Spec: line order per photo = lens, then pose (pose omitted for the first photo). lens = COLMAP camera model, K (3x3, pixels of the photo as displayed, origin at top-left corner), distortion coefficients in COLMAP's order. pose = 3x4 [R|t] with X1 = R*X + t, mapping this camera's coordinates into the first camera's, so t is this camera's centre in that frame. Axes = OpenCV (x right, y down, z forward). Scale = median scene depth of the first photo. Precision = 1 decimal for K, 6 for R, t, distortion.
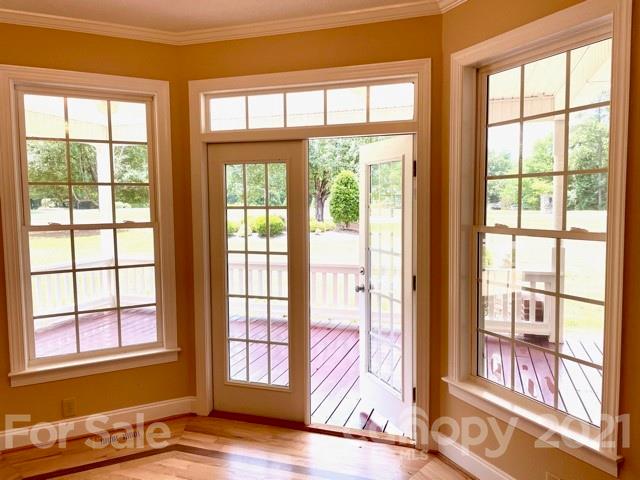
lens RADIAL K [[485.4, 0, 320.0], [0, 485.4, 240.0], [0, 0, 1]] dist [0.073374, -0.068525]
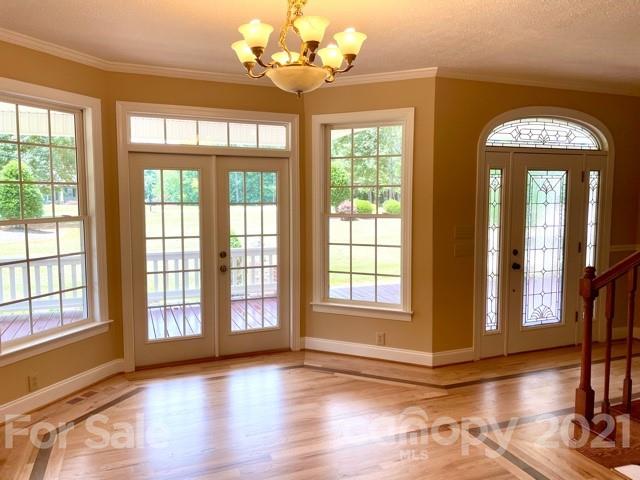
lens RADIAL K [[485.4, 0, 320.0], [0, 485.4, 240.0], [0, 0, 1]] dist [0.073374, -0.068525]
pose [[0.763214, -0.051422, 0.644096, -0.678927], [0.045850, 0.998625, 0.025396, 0.016902], [-0.644517, 0.010149, 0.764523, -0.267068]]
